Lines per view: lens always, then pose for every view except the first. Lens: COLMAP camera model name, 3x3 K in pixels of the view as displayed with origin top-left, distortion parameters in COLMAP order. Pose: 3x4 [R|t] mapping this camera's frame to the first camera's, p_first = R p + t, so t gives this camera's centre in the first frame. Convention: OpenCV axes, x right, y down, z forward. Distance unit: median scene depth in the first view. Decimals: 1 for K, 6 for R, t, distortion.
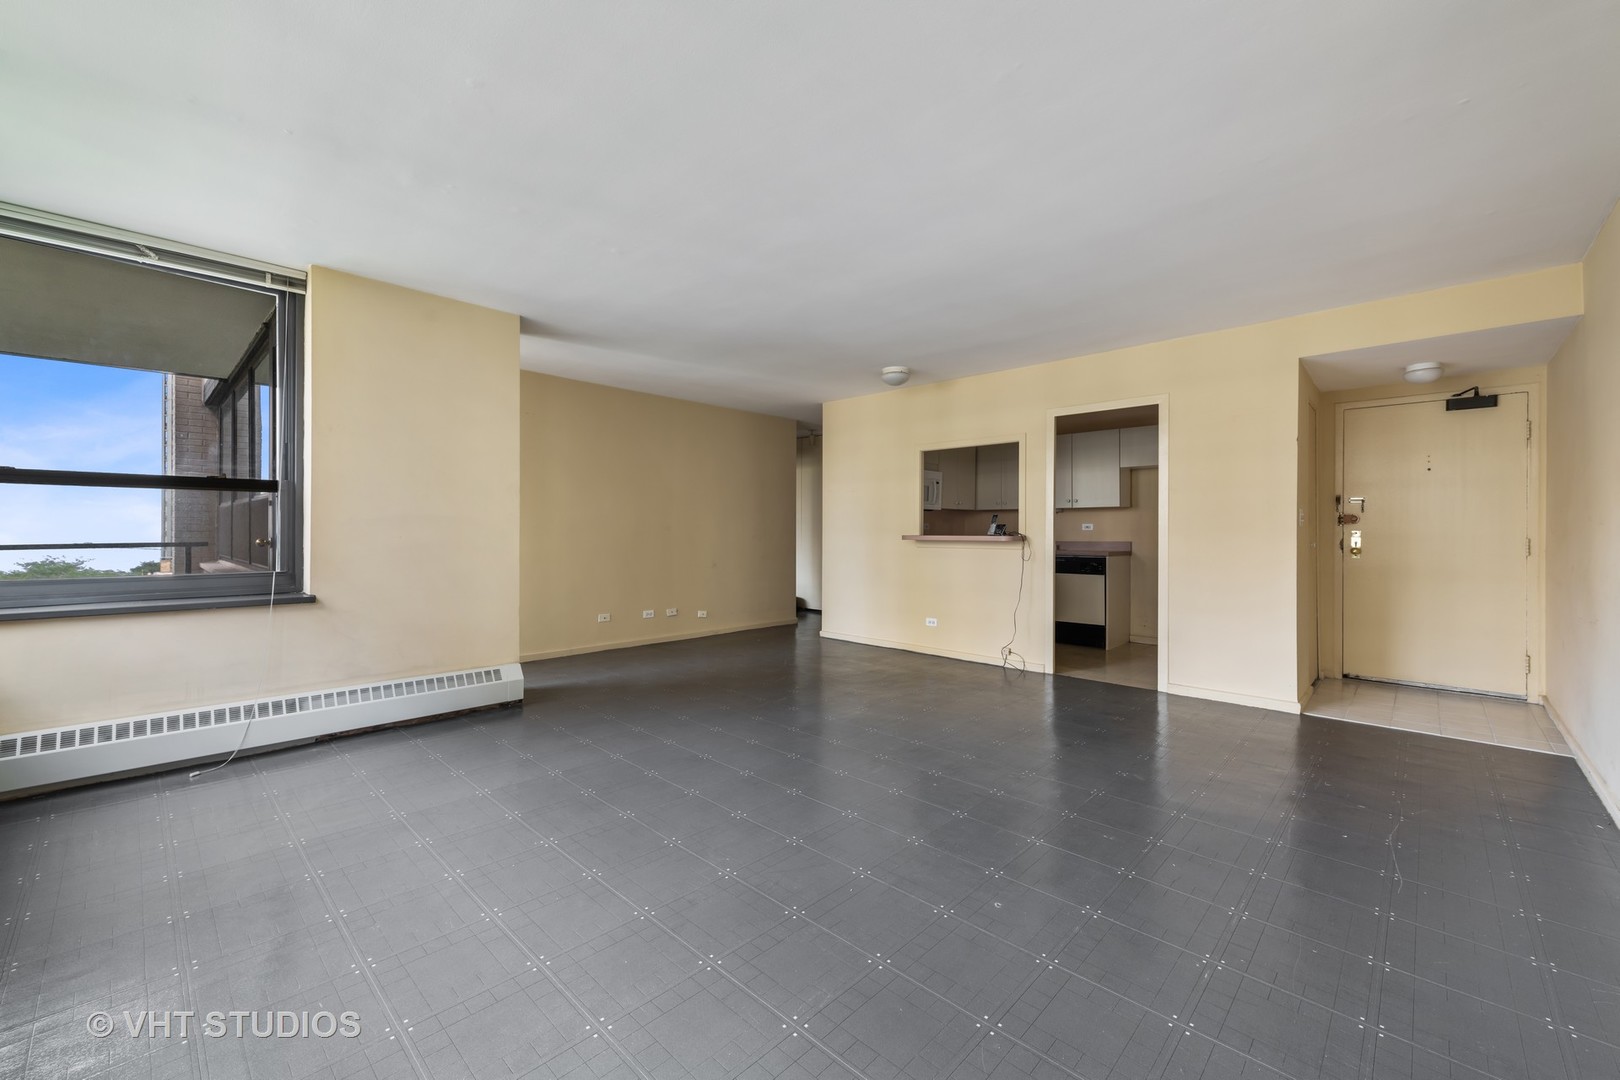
lens RADIAL K [[640.0, 0, 807.3], [0, 640.0, 529.4], [0, 0, 1]] dist [0.019986, -0.000026]
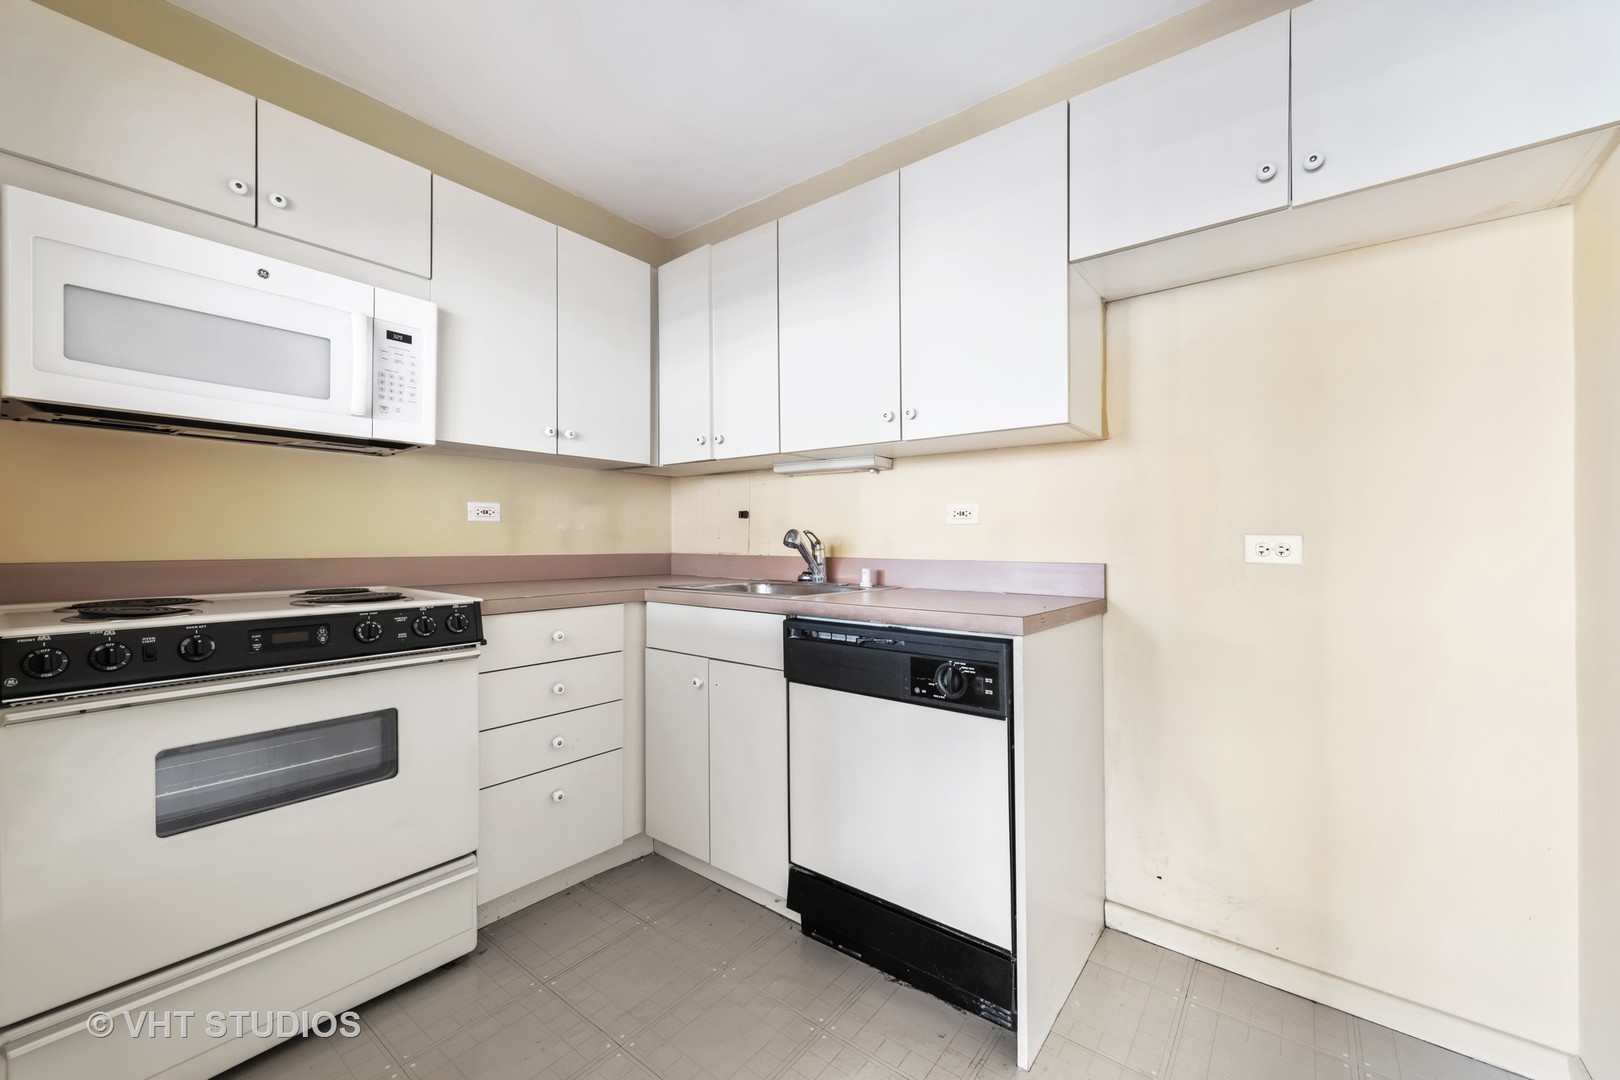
lens RADIAL K [[640.0, 0, 807.3], [0, 640.0, 529.4], [0, 0, 1]] dist [0.019986, -0.000026]
pose [[0.994864, -0.000354, 0.101224, 0.352390], [0.001110, 0.999972, -0.007415, 0.007090], [-0.101218, 0.007490, 0.994836, 0.746523]]
